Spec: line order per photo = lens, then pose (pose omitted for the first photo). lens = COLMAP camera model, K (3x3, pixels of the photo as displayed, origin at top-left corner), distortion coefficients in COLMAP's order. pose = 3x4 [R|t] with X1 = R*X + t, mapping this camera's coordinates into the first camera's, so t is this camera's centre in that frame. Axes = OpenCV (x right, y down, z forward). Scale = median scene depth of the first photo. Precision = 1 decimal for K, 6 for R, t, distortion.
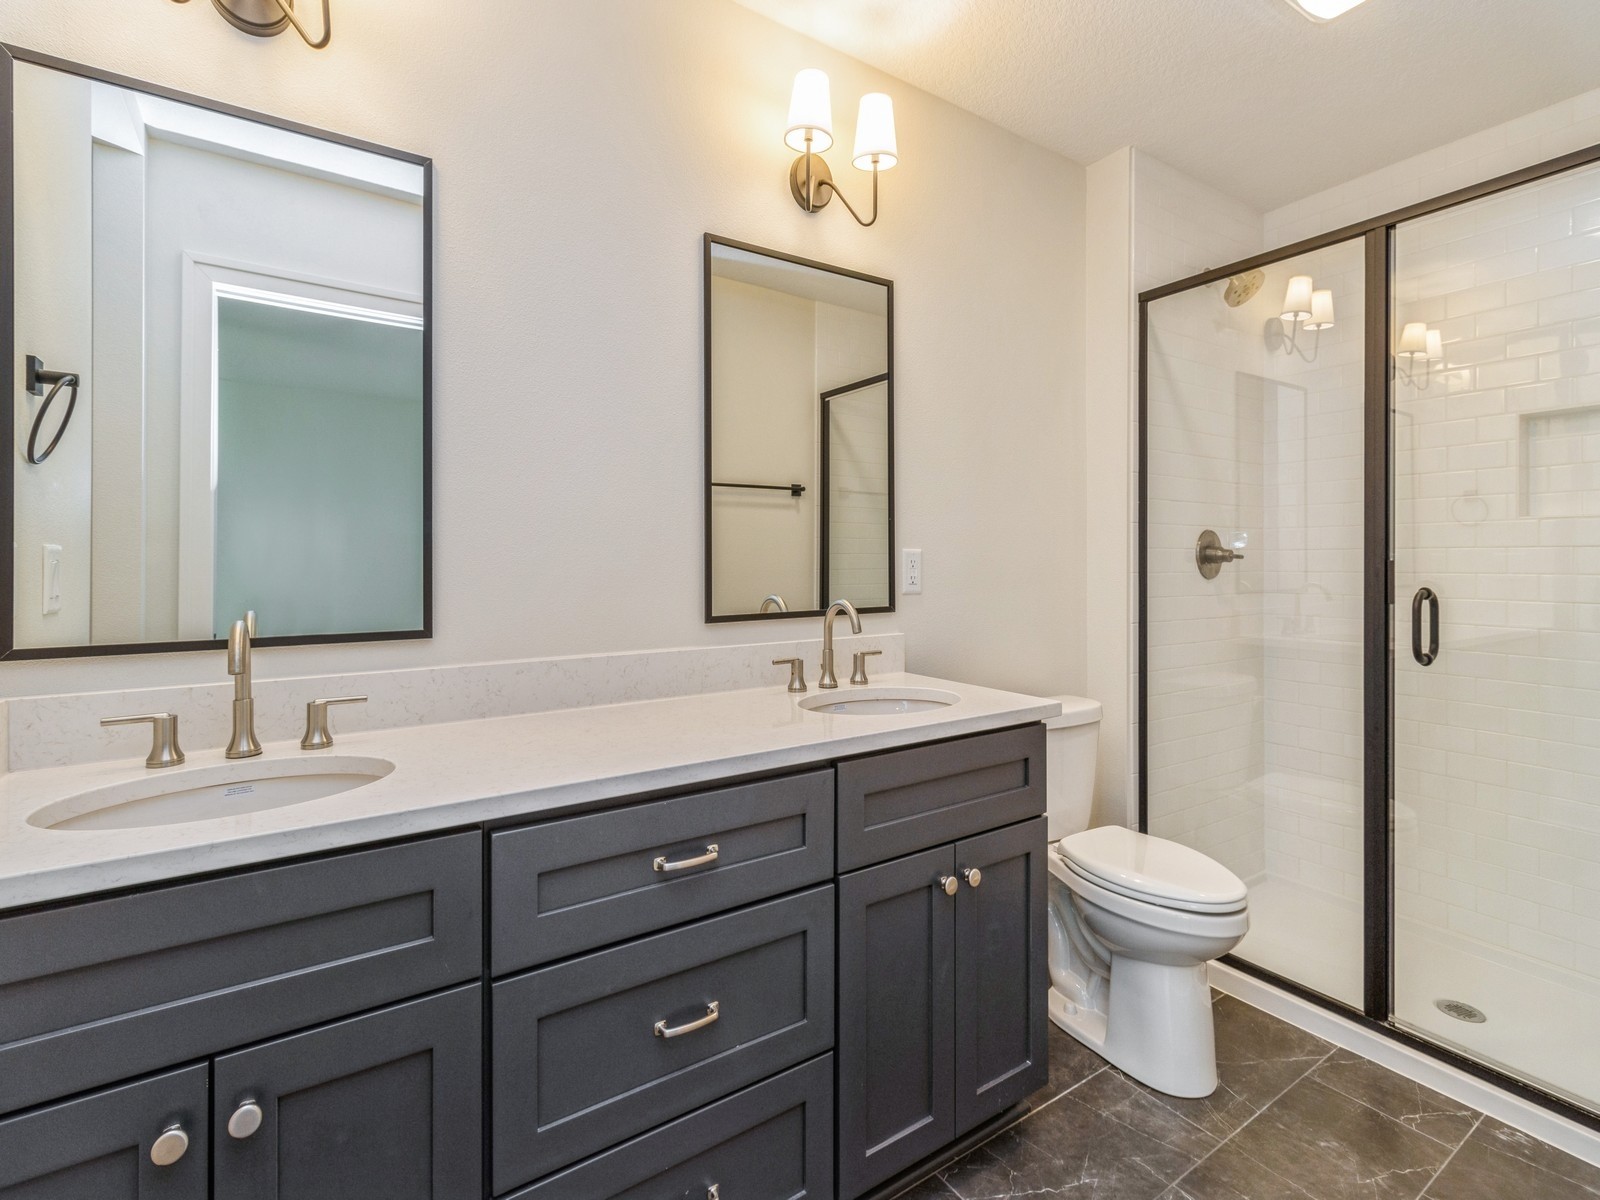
lens RADIAL K [[754.8, 0, 815.3], [0, 754.8, 569.0], [0, 0, 1]] dist [0.005279, -0.001377]
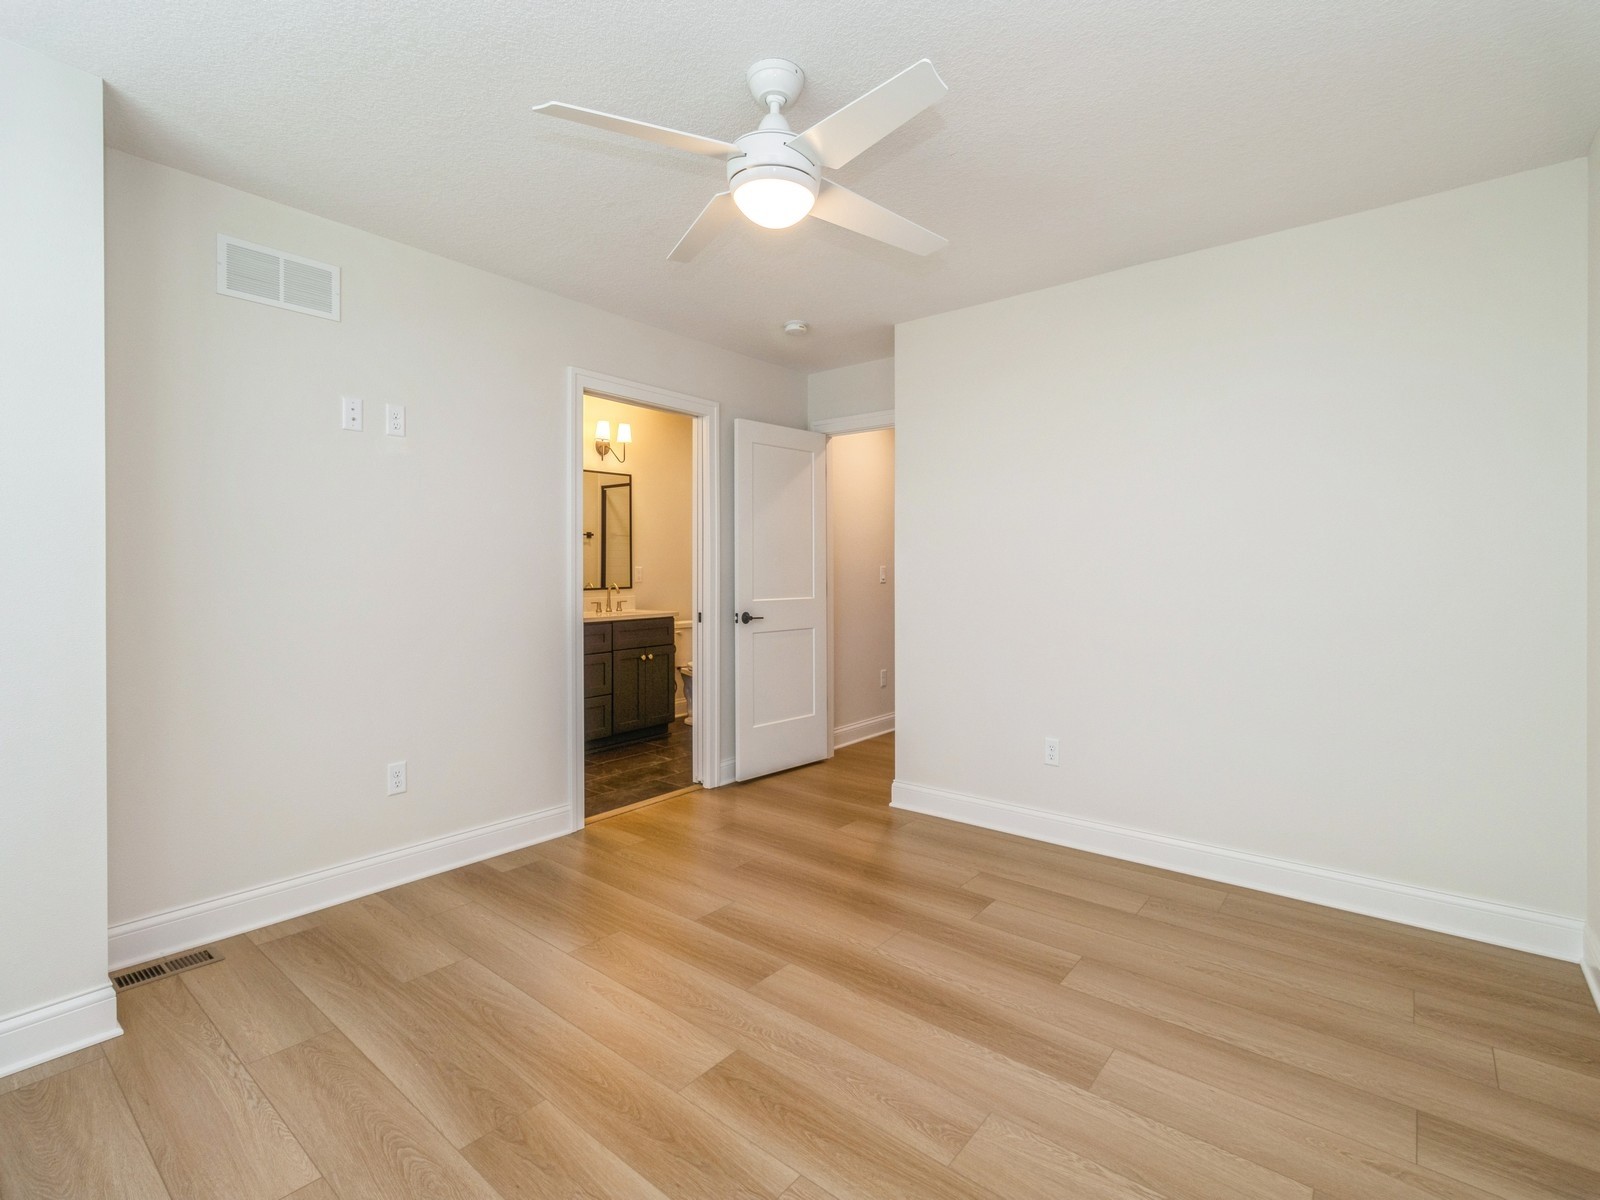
lens RADIAL K [[754.8, 0, 820.5], [0, 754.8, 589.1], [0, 0, 1]] dist [0.005279, -0.001377]
pose [[0.952172, -0.001645, 0.305557, -0.105713], [-0.005502, 0.999731, 0.022528, -0.012157], [-0.305512, -0.023132, 0.951907, -2.271965]]
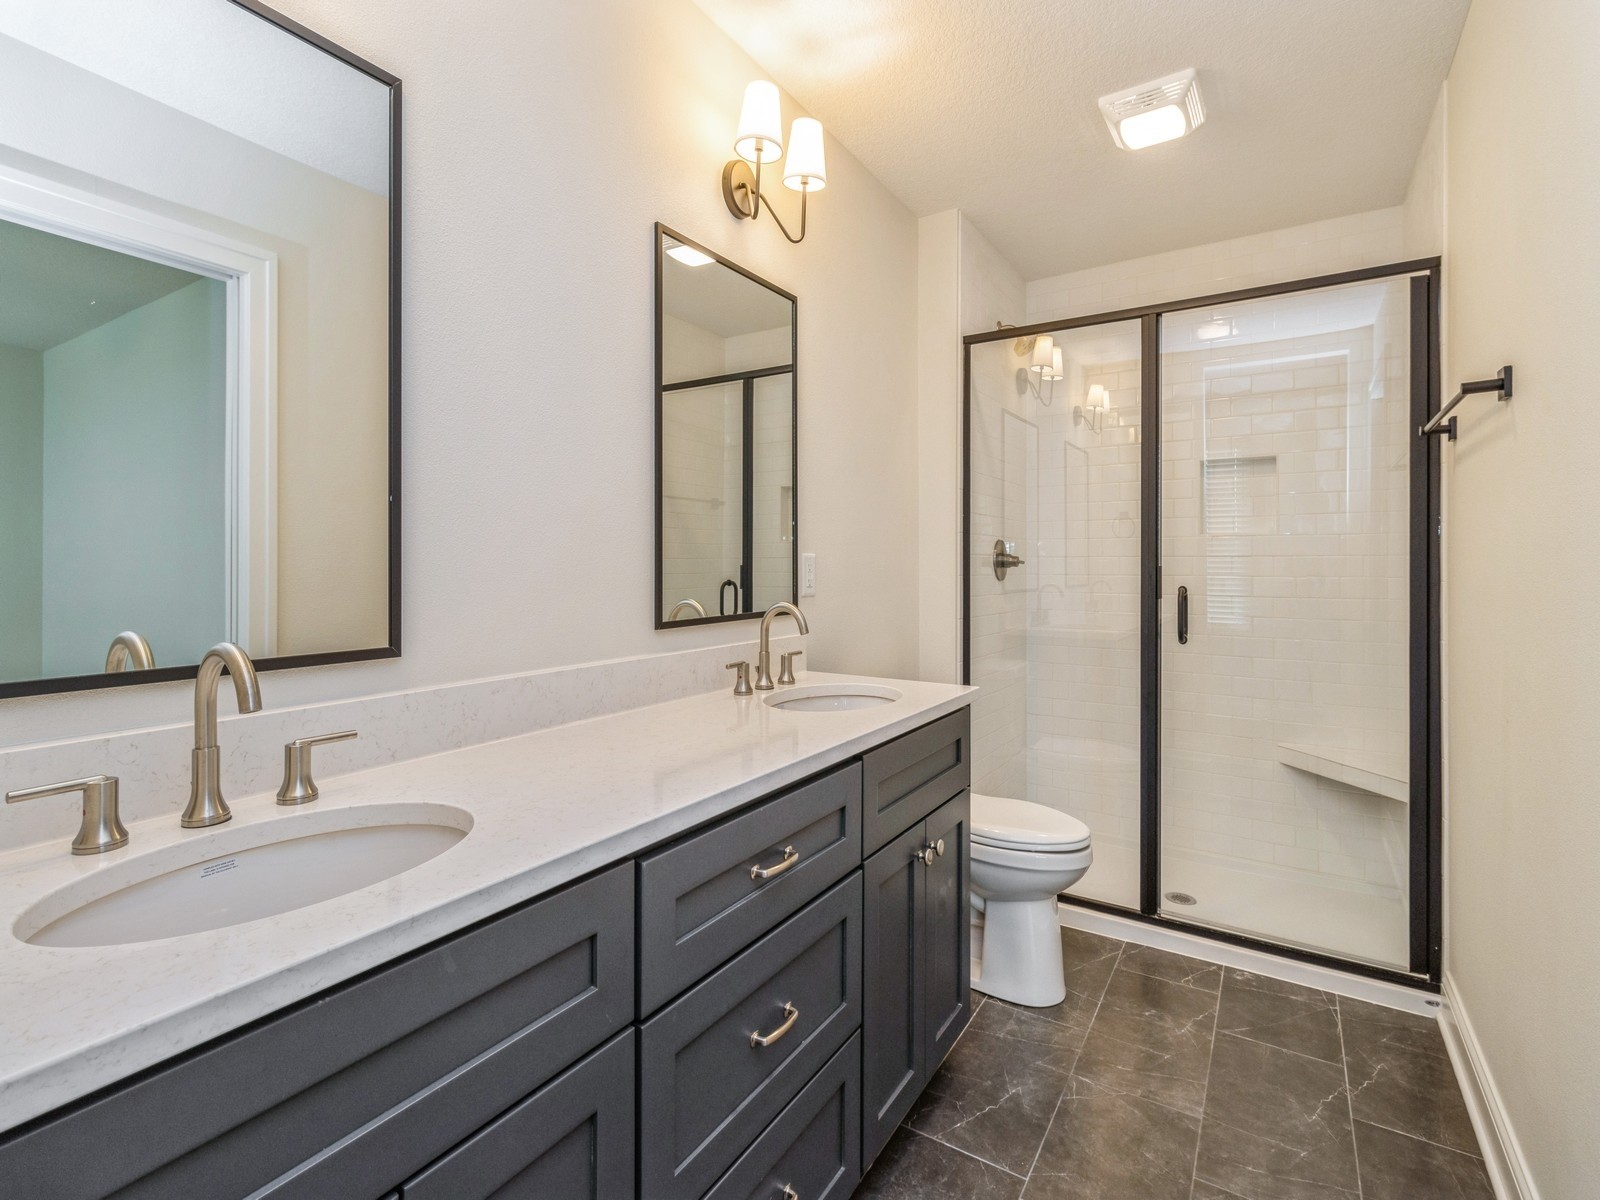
lens RADIAL K [[754.8, 0, 814.2], [0, 754.8, 570.4], [0, 0, 1]] dist [0.005279, -0.001377]
pose [[0.910305, 0.000238, 0.413937, -0.347112], [0.000768, 0.999997, -0.002264, -0.000875], [-0.413937, 0.002379, 0.910303, 0.044960]]
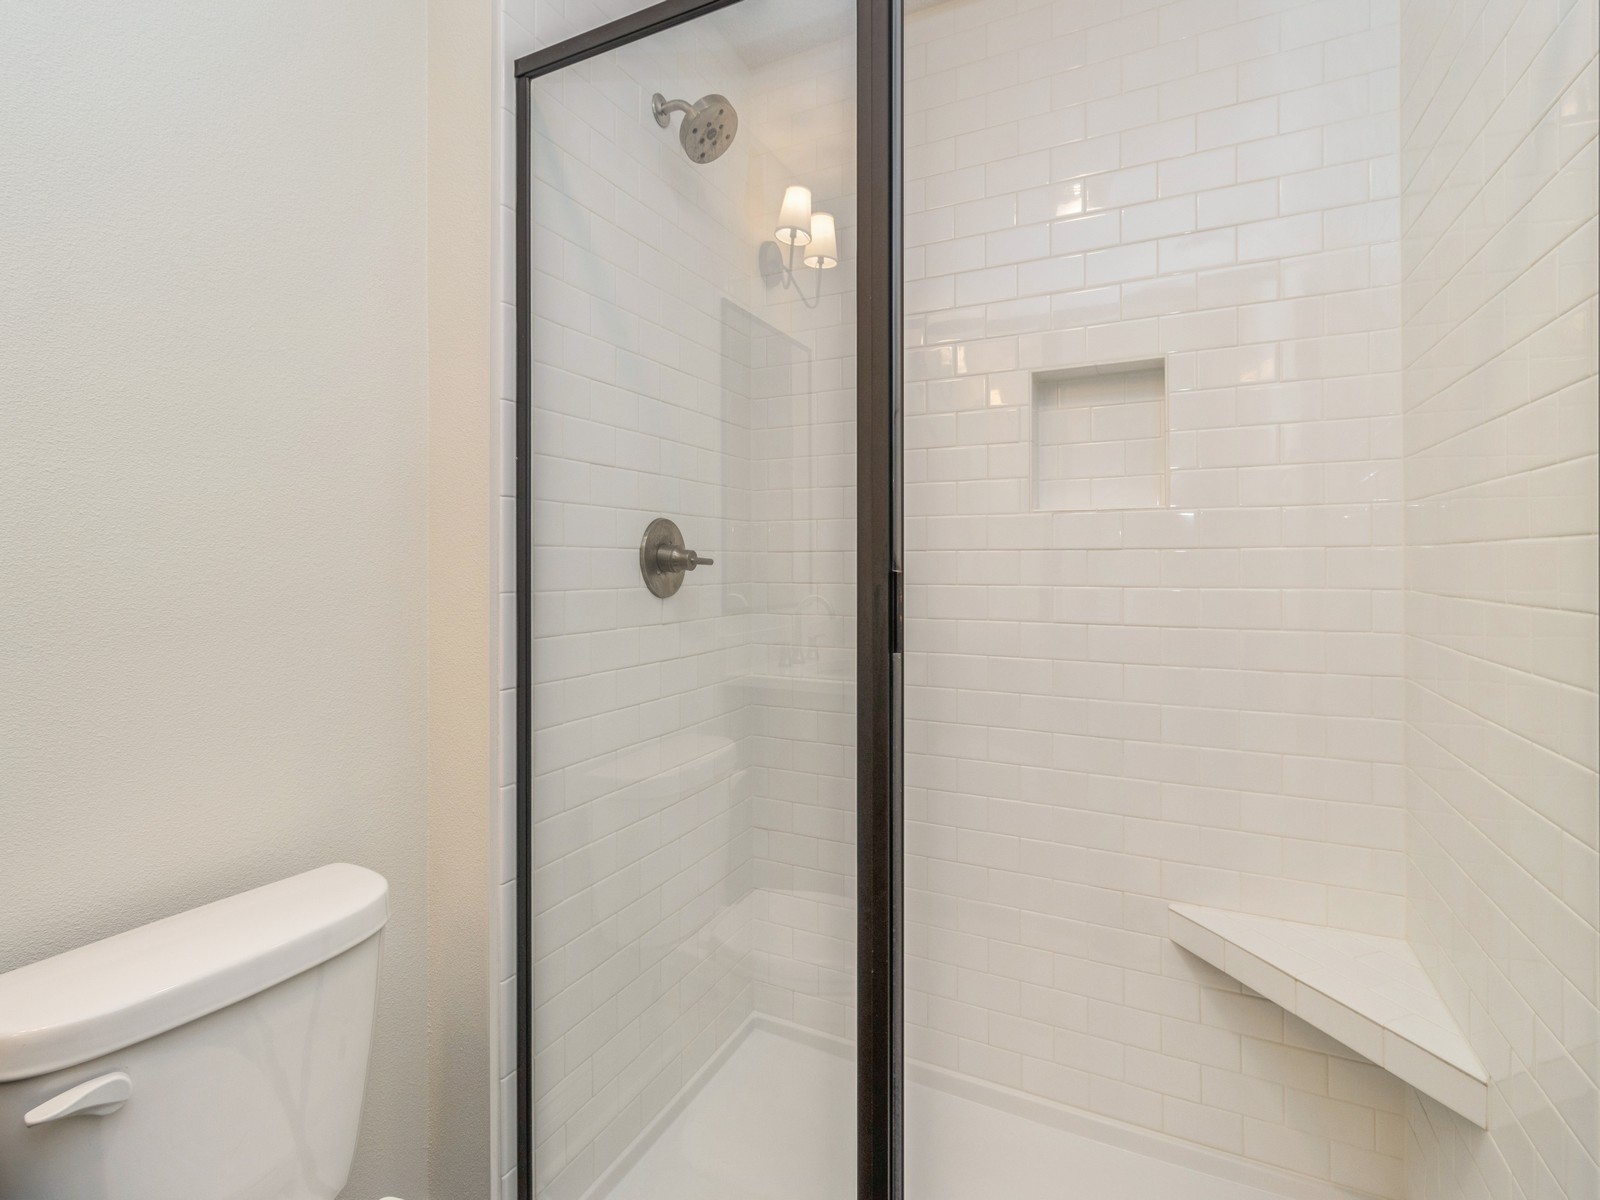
lens RADIAL K [[754.8, 0, 809.9], [0, 754.8, 573.7], [0, 0, 1]] dist [0.005279, -0.001377]
pose [[0.857508, -0.002240, 0.514466, 0.434567], [0.001551, 0.999997, 0.001770, -0.009905], [-0.514469, -0.000720, 0.857509, 0.579535]]
